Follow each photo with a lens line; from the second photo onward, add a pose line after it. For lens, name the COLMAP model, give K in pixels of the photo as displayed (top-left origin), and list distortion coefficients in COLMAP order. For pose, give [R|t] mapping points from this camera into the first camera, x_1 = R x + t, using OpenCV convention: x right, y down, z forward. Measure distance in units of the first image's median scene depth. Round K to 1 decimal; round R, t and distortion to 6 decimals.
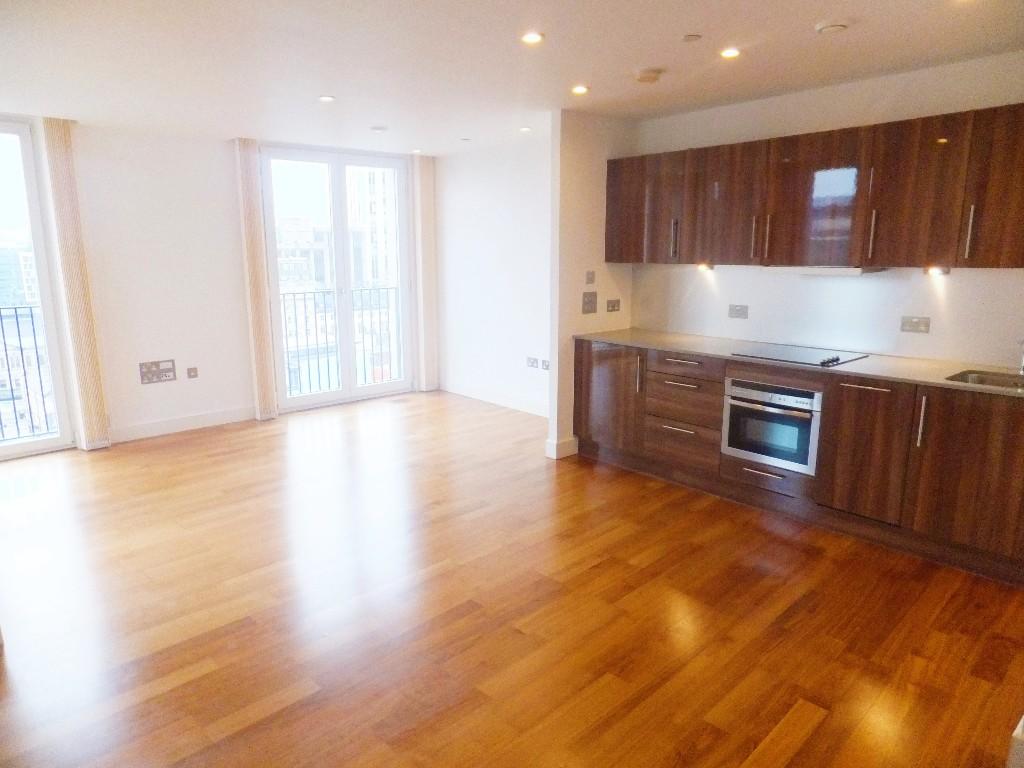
lens RADIAL K [[675.7, 0, 504.4], [0, 675.7, 387.3], [0, 0, 1]] dist [-0.011523, 0.002994]
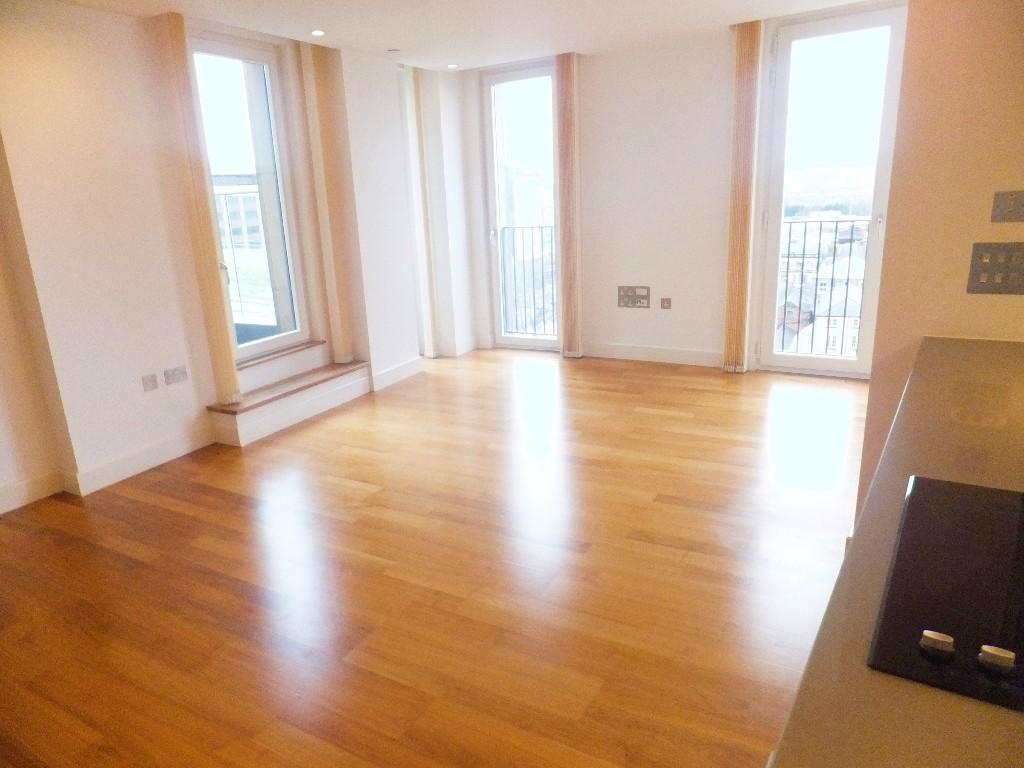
lens RADIAL K [[675.7, 0, 504.4], [0, 675.7, 387.3], [0, 0, 1]] dist [-0.011523, 0.002994]
pose [[0.289427, 0.259361, -0.921392, 0.491166], [-0.149147, 0.963054, 0.224238, -0.113498], [0.945509, 0.072523, 0.317417, 0.638616]]
